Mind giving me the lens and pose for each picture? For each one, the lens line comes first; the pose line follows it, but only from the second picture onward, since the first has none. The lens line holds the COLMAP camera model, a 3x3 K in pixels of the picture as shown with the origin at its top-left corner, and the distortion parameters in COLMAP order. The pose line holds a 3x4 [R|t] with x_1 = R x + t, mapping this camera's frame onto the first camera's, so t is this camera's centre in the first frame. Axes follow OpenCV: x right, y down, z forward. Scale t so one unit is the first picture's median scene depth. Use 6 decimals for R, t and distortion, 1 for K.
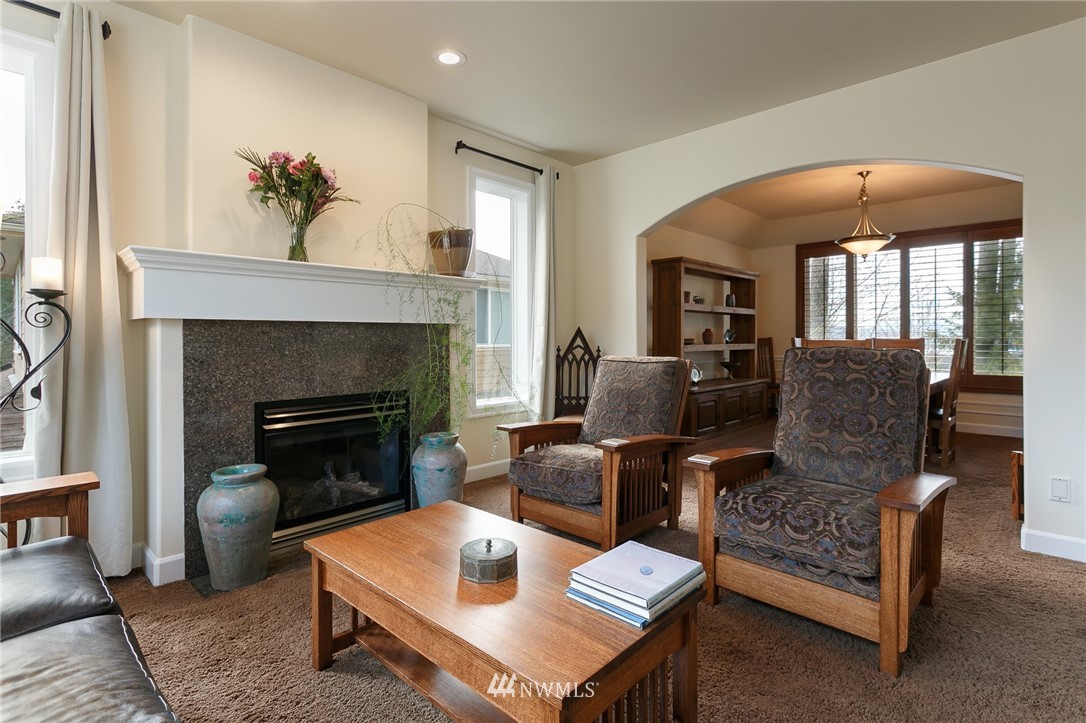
lens RADIAL K [[525.1, 0, 541.3], [0, 525.1, 343.1], [0, 0, 1]] dist [-0.001808, 0.002243]
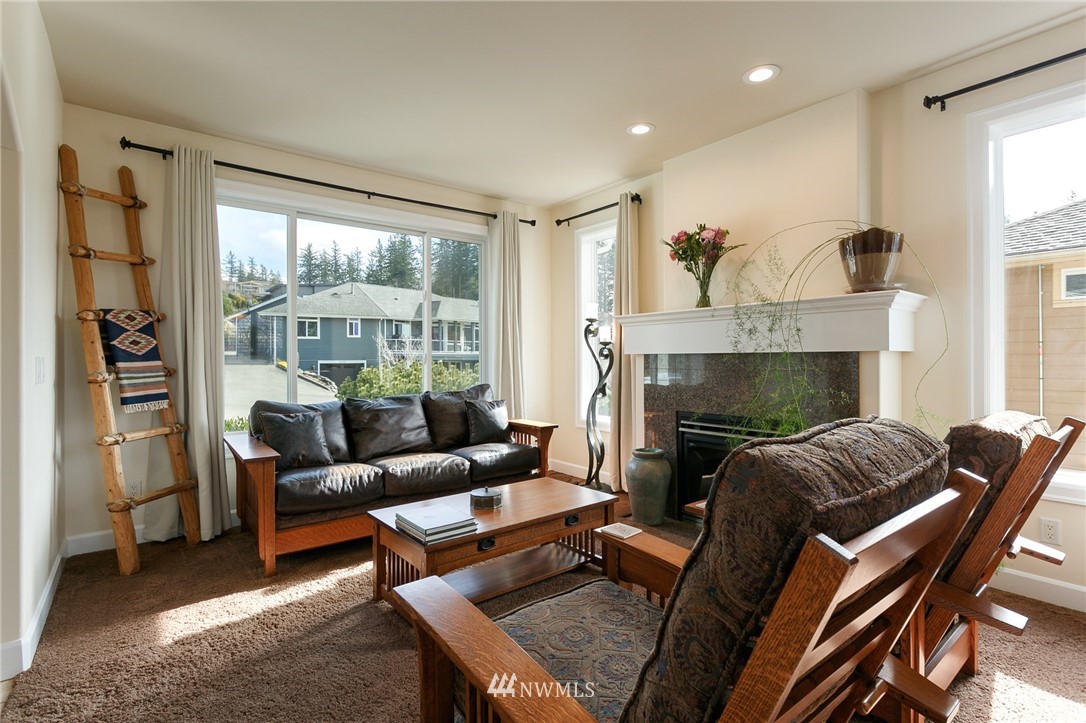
lens RADIAL K [[525.1, 0, 541.6], [0, 525.1, 355.0], [0, 0, 1]] dist [-0.001808, 0.002243]
pose [[-0.139121, -0.003450, -0.990269, 0.789133], [-0.005338, 0.999982, -0.002734, -0.028598], [0.990261, 0.004906, -0.139137, 0.709669]]
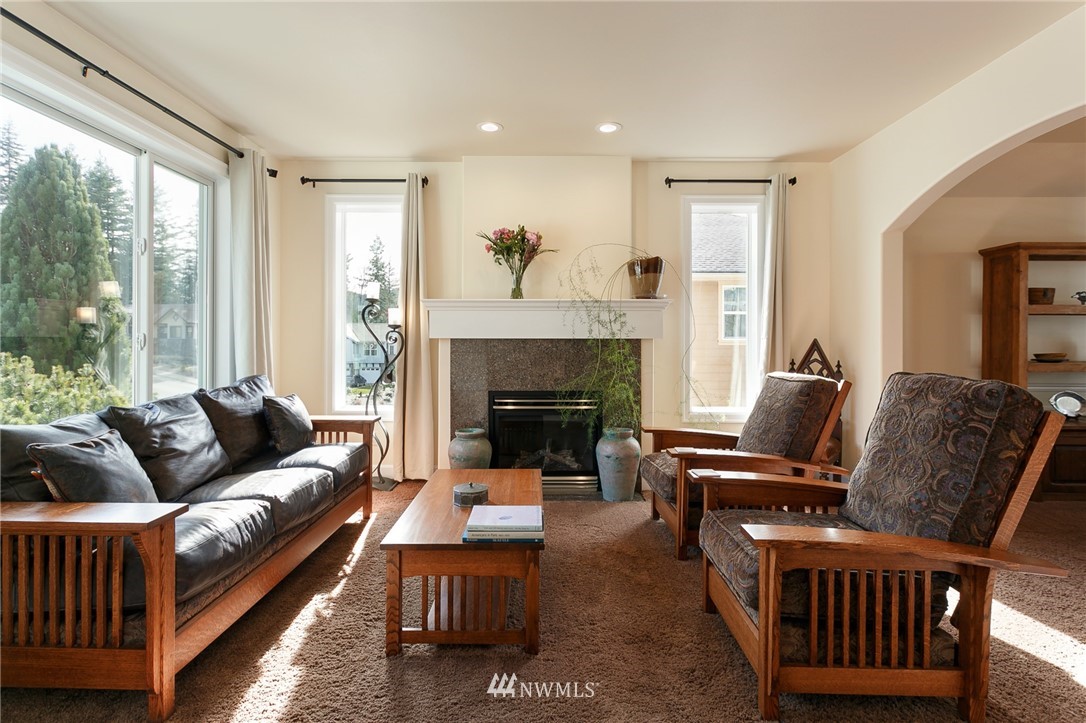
lens RADIAL K [[525.1, 0, 545.8], [0, 525.1, 344.4], [0, 0, 1]] dist [-0.001808, 0.002243]
pose [[0.697793, 0.010107, -0.716228, 0.594093], [-0.012348, 0.999922, 0.002079, -0.026187], [0.716193, 0.007393, 0.697863, 0.020488]]
